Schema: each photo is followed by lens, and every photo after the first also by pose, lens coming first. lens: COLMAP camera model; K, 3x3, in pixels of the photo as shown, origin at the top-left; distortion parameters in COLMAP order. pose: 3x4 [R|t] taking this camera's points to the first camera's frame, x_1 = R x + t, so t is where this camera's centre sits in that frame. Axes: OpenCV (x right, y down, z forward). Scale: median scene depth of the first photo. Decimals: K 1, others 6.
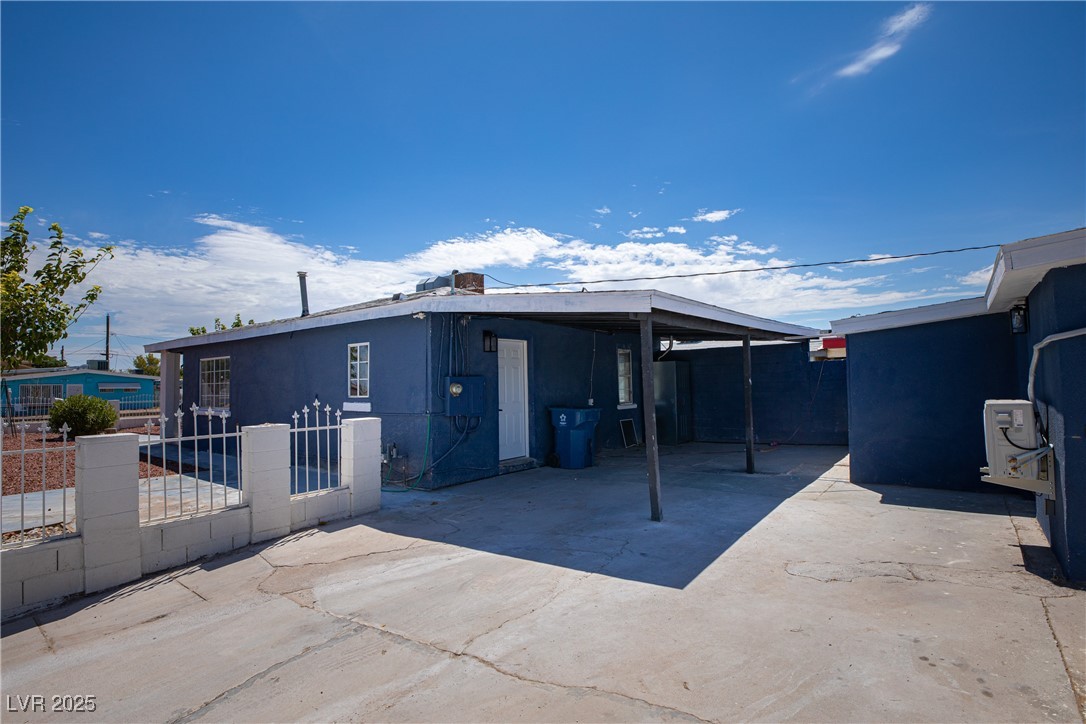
lens RADIAL K [[529.4, 0, 535.3], [0, 529.4, 365.9], [0, 0, 1]] dist [-0.013940, -0.000768]
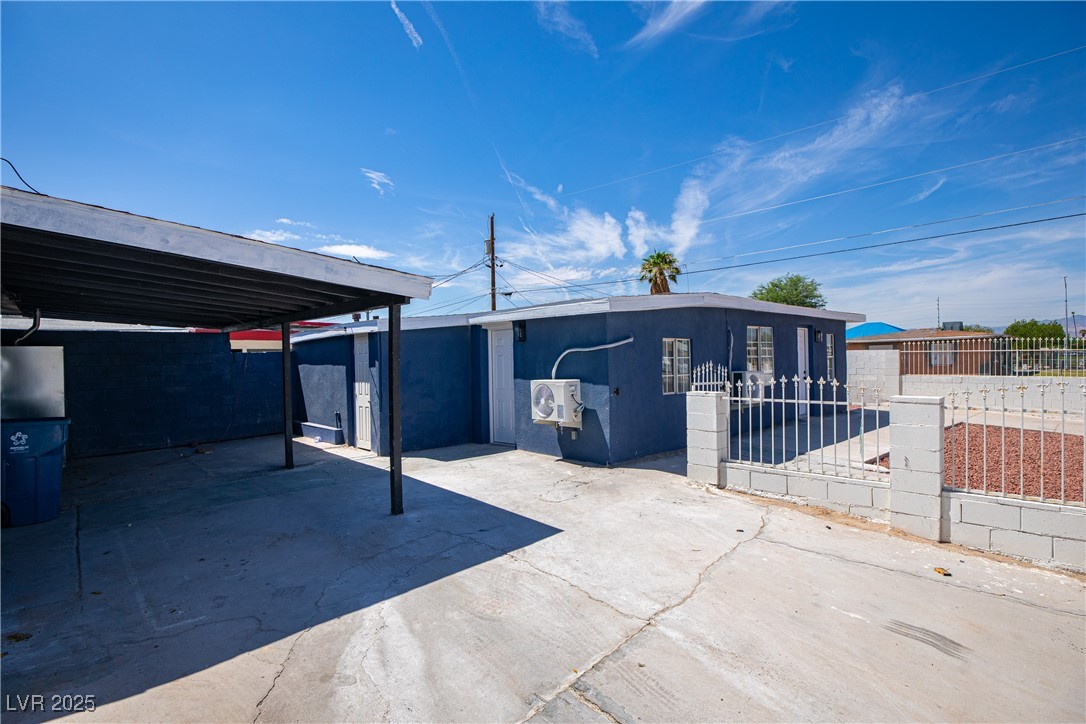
lens RADIAL K [[529.4, 0, 547.8], [0, 529.4, 359.1], [0, 0, 1]] dist [-0.013940, -0.000768]
pose [[0.159578, 0.020427, 0.986974, -0.883332], [-0.016437, 0.999702, -0.018032, 0.029234], [-0.987048, -0.013345, 0.159866, 0.744059]]
